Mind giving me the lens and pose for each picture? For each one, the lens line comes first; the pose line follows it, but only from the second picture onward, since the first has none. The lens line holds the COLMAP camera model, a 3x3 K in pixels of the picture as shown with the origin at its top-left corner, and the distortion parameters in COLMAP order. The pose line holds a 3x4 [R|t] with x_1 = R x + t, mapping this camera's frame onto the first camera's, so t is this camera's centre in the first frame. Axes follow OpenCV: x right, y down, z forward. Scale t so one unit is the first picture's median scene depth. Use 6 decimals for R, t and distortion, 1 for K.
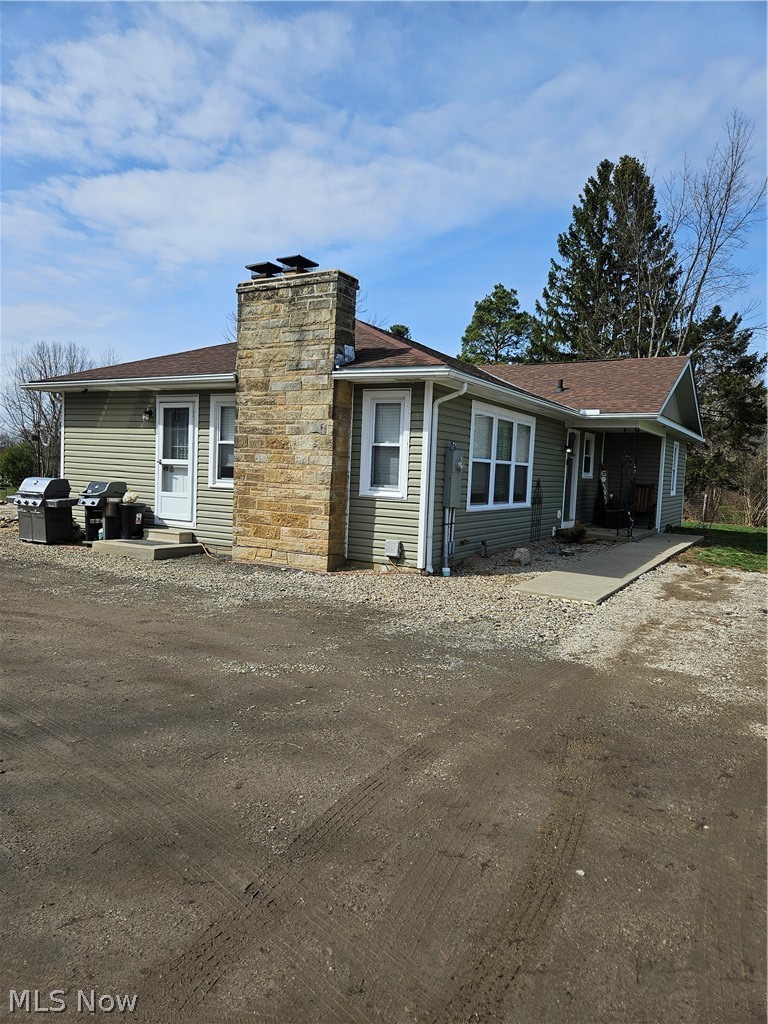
lens RADIAL K [[676.6, 0, 382.8], [0, 676.6, 535.8], [0, 0, 1]] dist [0.026052, -0.004110]
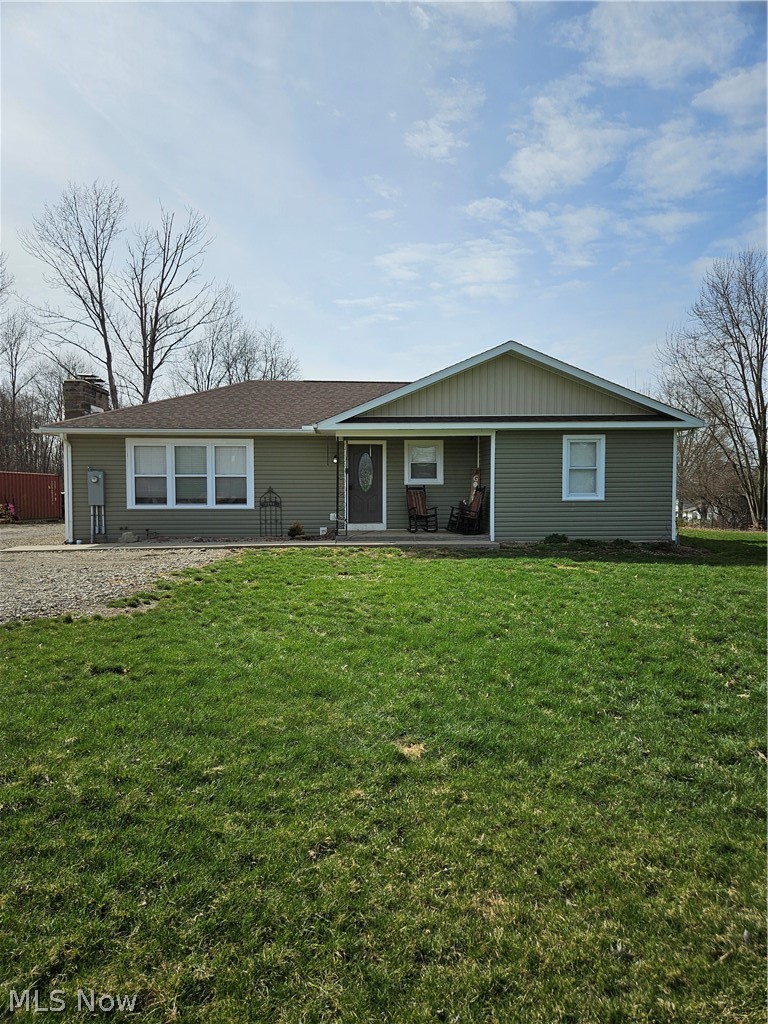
lens RADIAL K [[676.9, 0, 384.0], [0, 676.9, 512.0], [0, 0, 1]] dist [0.003634, 0.001100]
pose [[0.544377, -0.005760, -0.838821, 1.443719], [-0.056095, 0.997488, -0.043254, 0.004884], [0.836963, 0.070600, 0.542686, 0.528094]]
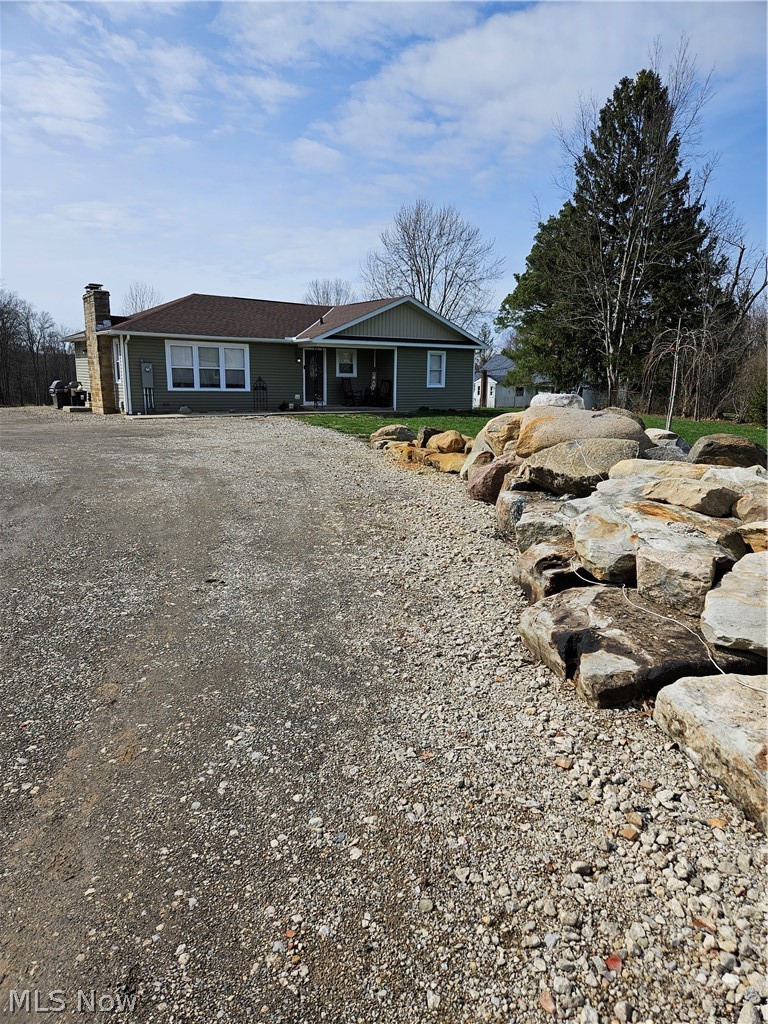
lens RADIAL K [[676.6, 0, 382.8], [0, 676.6, 535.8], [0, 0, 1]] dist [0.026052, -0.004110]
pose [[0.901762, 0.080923, -0.424589, 1.448752], [-0.026165, 0.990736, 0.133254, 0.100980], [0.431439, -0.109054, 0.895526, -0.633098]]
